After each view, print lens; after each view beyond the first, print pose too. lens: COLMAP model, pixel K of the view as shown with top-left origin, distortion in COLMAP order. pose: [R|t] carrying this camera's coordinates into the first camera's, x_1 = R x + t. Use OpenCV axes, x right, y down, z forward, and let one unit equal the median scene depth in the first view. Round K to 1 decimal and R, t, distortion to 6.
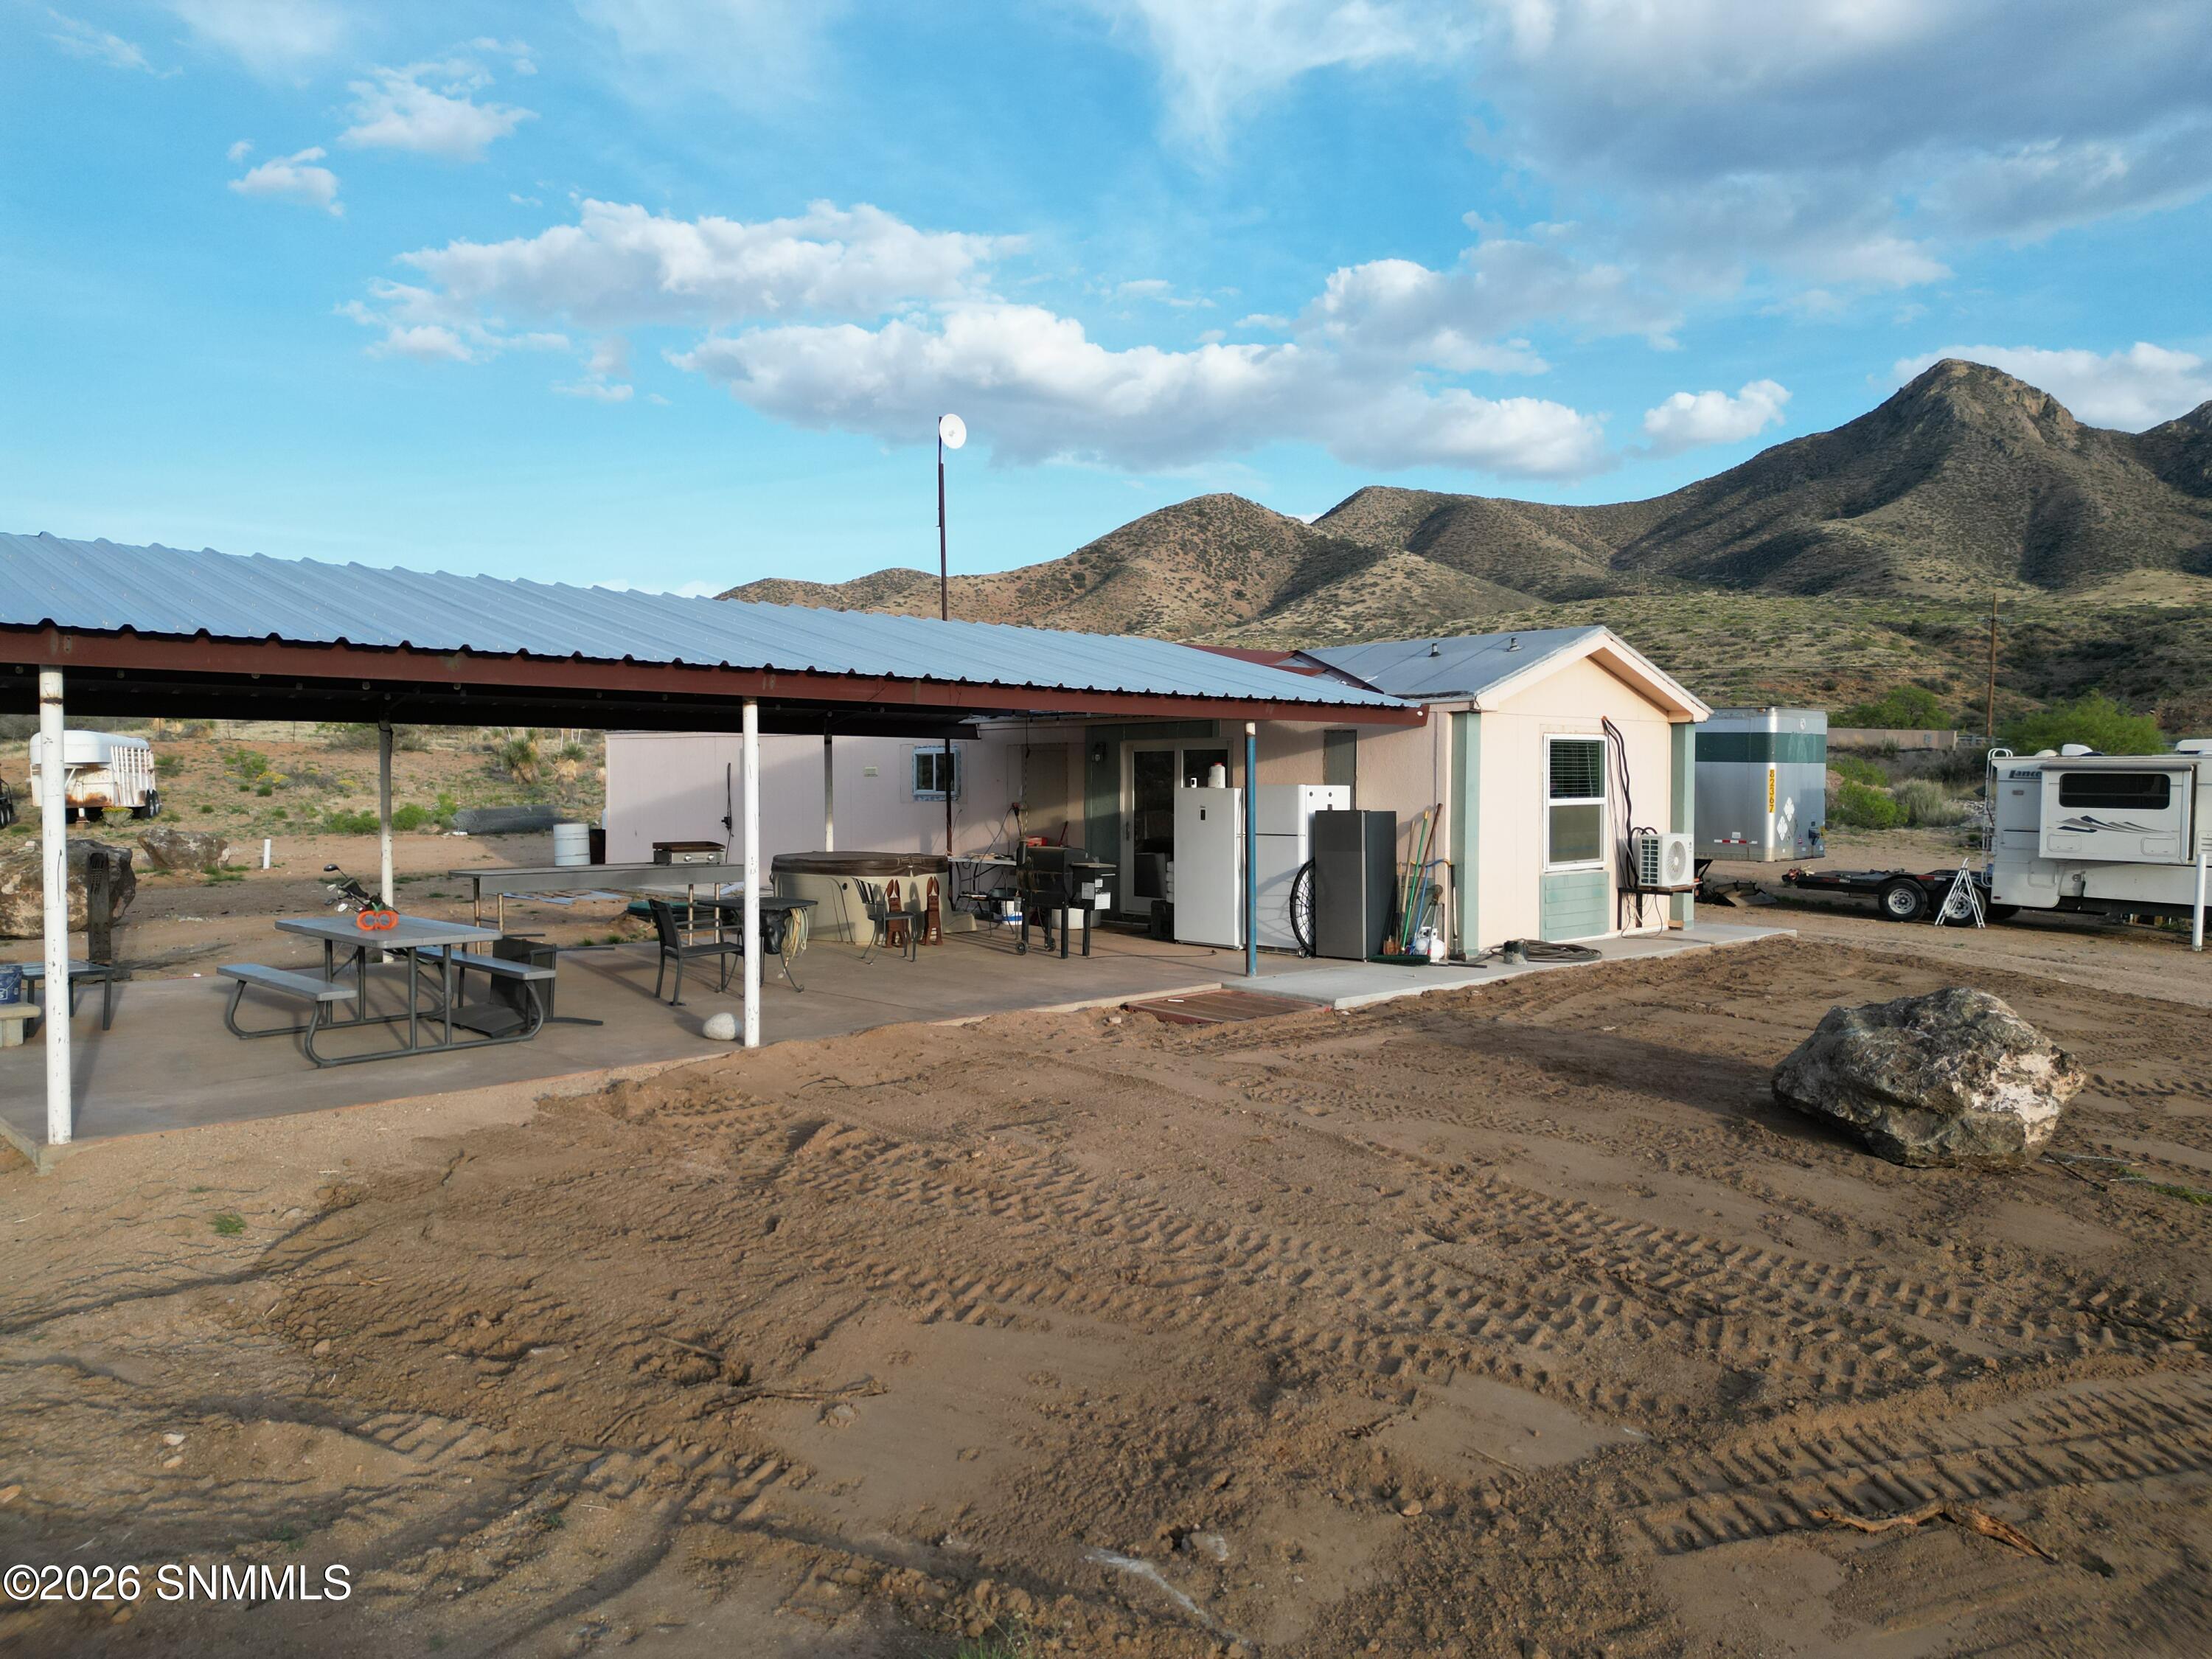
lens RADIAL K [[1536.8, 0, 1120.6], [0, 1536.8, 830.4], [0, 0, 1]] dist [0.077724, -0.079029]
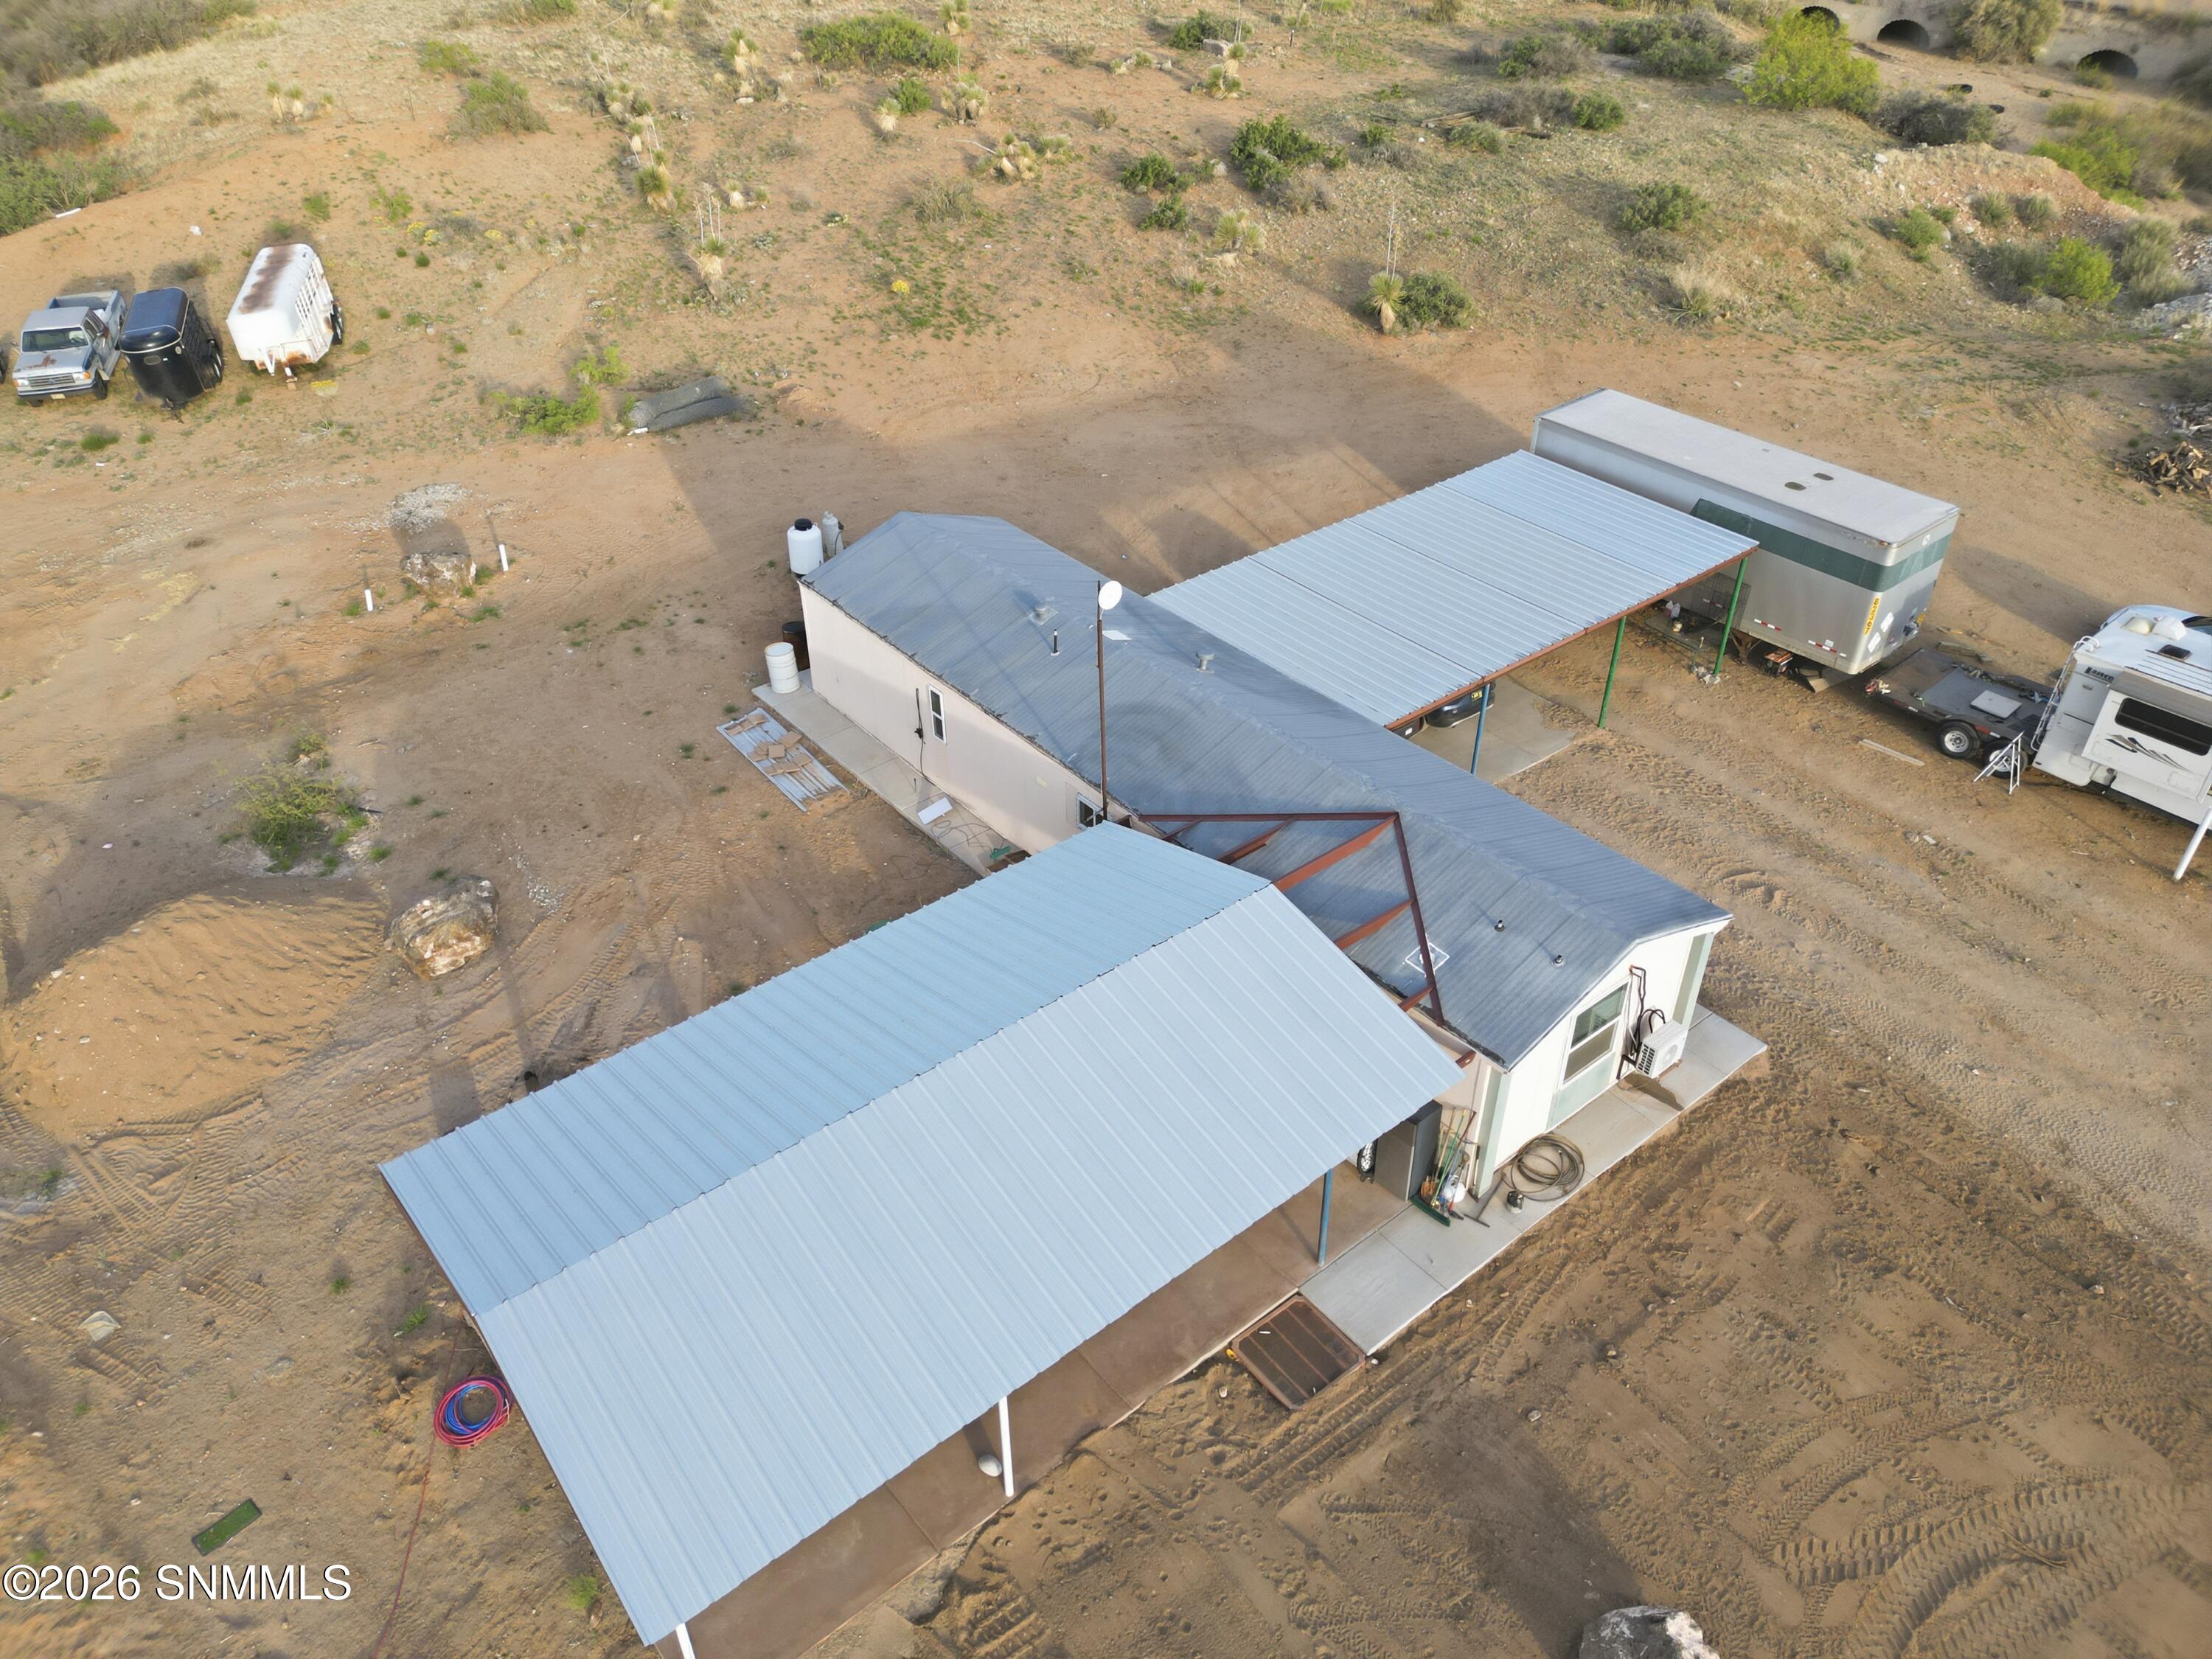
lens RADIAL K [[1538.5, 0, 1106.0], [0, 1538.5, 829.5], [0, 0, 1]] dist [0.054682, -0.068371]
pose [[0.995612, 0.049779, -0.079245, -0.011399], [0.001614, 0.837530, 0.546389, -0.550450], [0.093568, -0.544119, 0.833774, -0.013502]]
